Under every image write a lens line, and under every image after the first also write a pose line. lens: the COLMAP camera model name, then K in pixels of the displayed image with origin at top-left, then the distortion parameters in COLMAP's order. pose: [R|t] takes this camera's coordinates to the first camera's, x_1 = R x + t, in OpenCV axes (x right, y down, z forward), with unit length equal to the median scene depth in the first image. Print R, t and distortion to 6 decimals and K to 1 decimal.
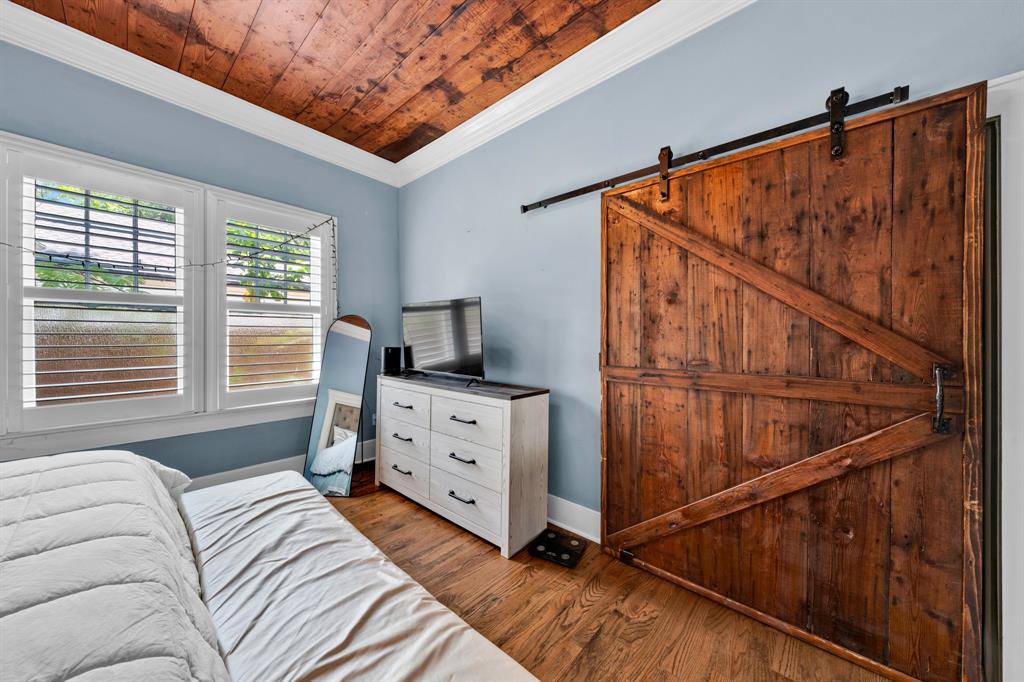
lens RADIAL K [[349.8, 0, 509.8], [0, 349.8, 336.3], [0, 0, 1]] dist [-0.000957, -0.000203]
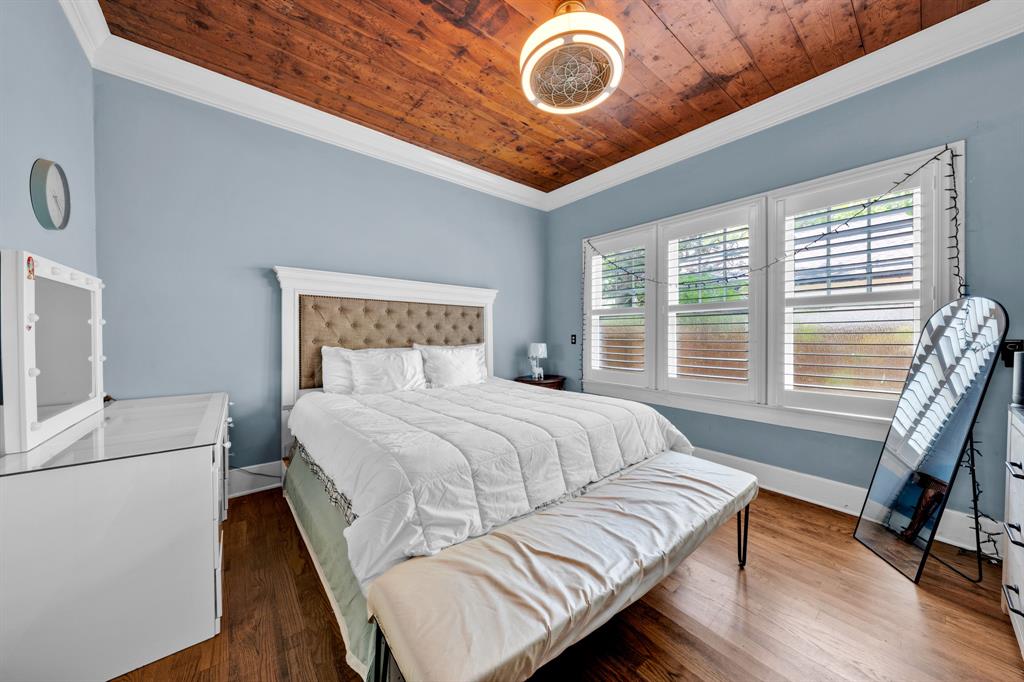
lens RADIAL K [[349.8, 0, 509.6], [0, 349.8, 340.8], [0, 0, 1]] dist [-0.000957, -0.000203]
pose [[-0.177276, 0.014289, -0.984057, 0.412959], [0.004947, 0.999895, 0.013628, 0.003038], [0.984149, -0.002453, -0.177328, 0.510964]]
